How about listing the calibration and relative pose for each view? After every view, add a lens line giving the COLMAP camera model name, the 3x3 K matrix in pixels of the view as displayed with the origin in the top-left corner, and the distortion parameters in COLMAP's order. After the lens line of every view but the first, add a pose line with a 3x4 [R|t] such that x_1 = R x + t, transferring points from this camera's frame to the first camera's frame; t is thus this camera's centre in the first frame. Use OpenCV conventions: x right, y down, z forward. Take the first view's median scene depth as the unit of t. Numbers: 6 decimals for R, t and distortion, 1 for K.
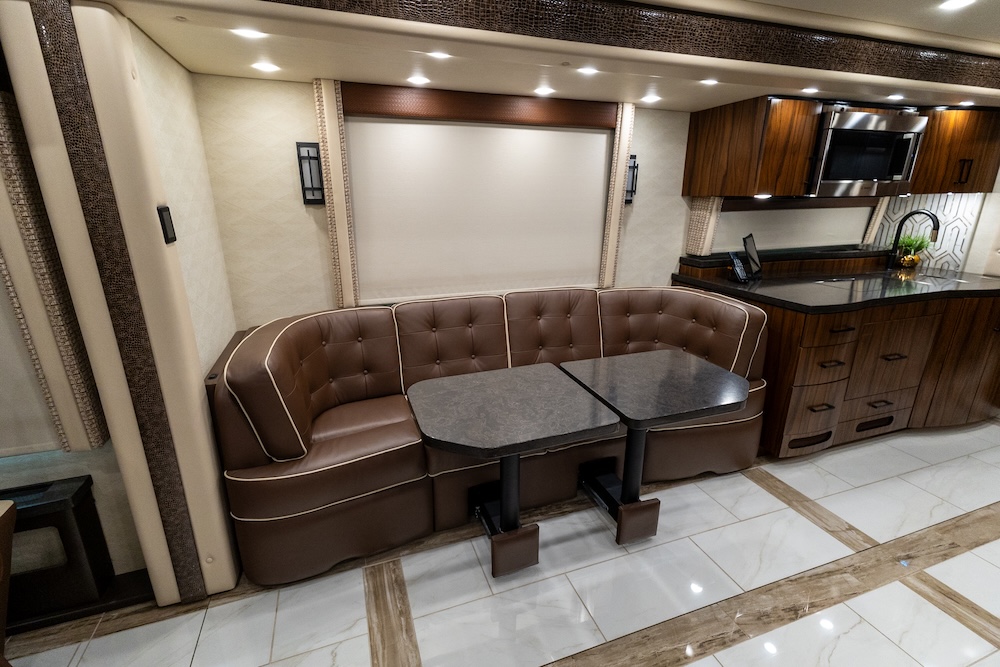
lens RADIAL K [[457.1, 0, 499.1], [0, 457.1, 332.2], [0, 0, 1]] dist [0.026763, -0.008493]
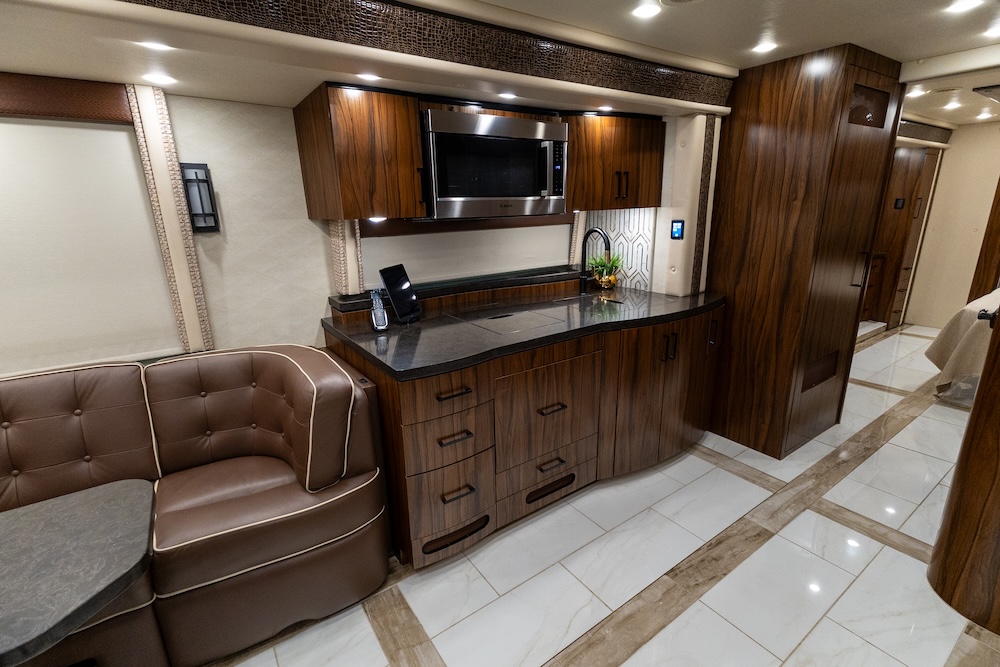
lens RADIAL K [[457.1, 0, 499.1], [0, 457.1, 332.2], [0, 0, 1]] dist [0.026763, -0.008493]
pose [[0.965188, -0.091046, 0.245201, 0.533417], [0.097172, 0.995183, -0.012975, -0.075660], [-0.242838, 0.036350, 0.969386, 0.214151]]
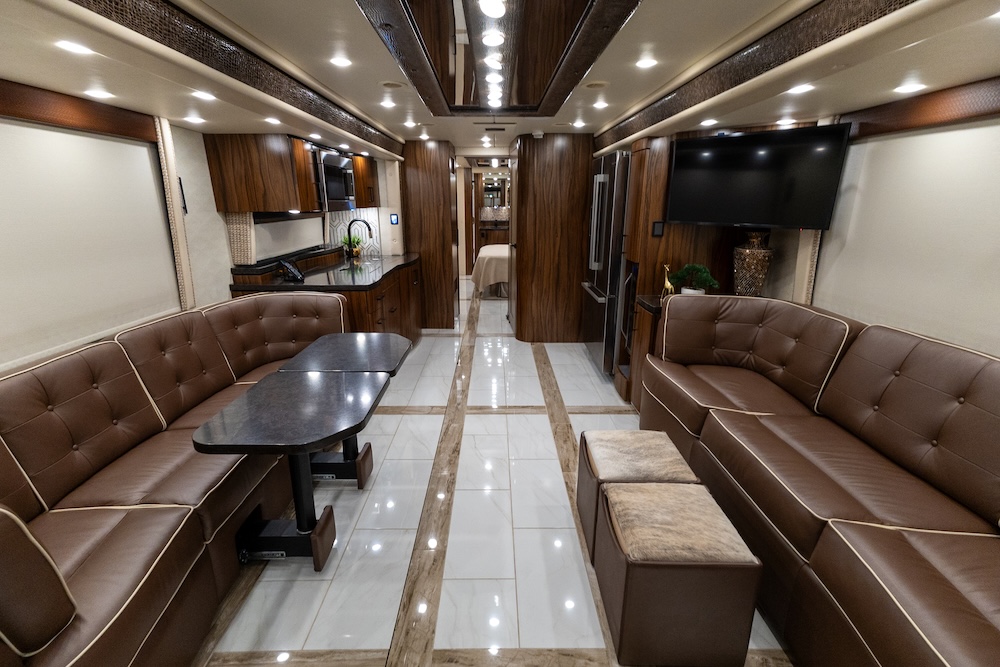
lens RADIAL K [[457.1, 0, 499.1], [0, 457.1, 332.2], [0, 0, 1]] dist [0.026763, -0.008493]
pose [[0.329935, -0.261114, 0.907173, -0.454309], [0.276326, 0.945606, 0.171678, -0.040439], [-0.902656, 0.194033, 0.384141, 0.067956]]
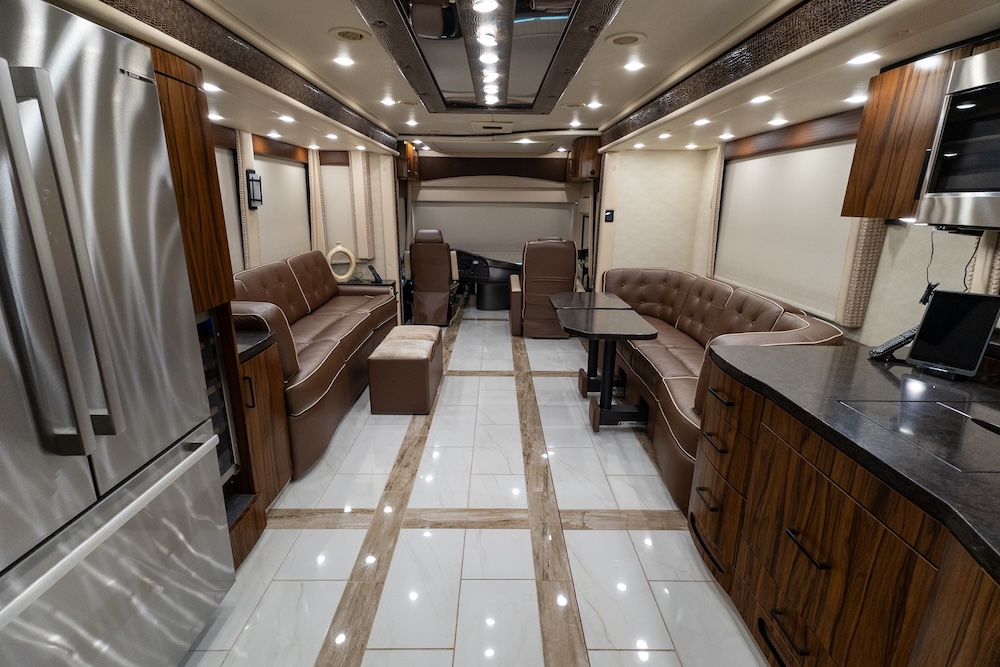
lens RADIAL K [[466.4, 0, 497.0], [0, 466.4, 331.9], [0, 0, 1]] dist [0.029281, -0.010082]
pose [[-0.338855, 0.249561, -0.907136, 1.273577], [-0.287637, 0.890534, 0.352439, -0.216737], [0.895791, 0.380352, -0.229979, 0.682788]]
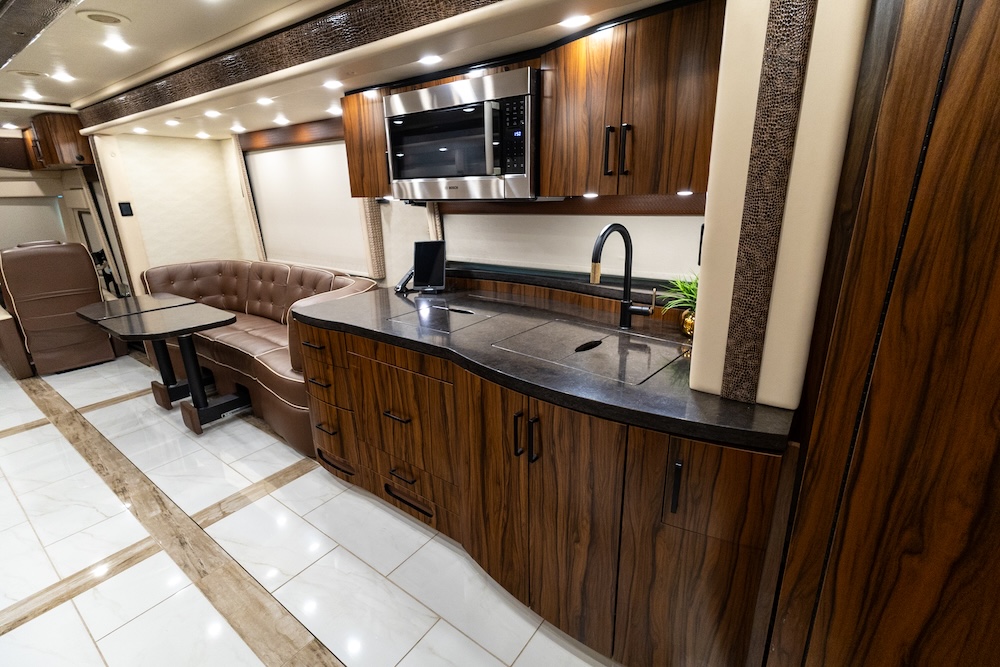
lens RADIAL K [[457.1, 0, 499.1], [0, 457.1, 332.2], [0, 0, 1]] dist [0.026763, -0.008493]
pose [[0.547565, 0.237411, -0.802377, 1.404253], [-0.225660, 0.965275, 0.131613, -0.195780], [0.805760, 0.108998, 0.582125, 0.640866]]
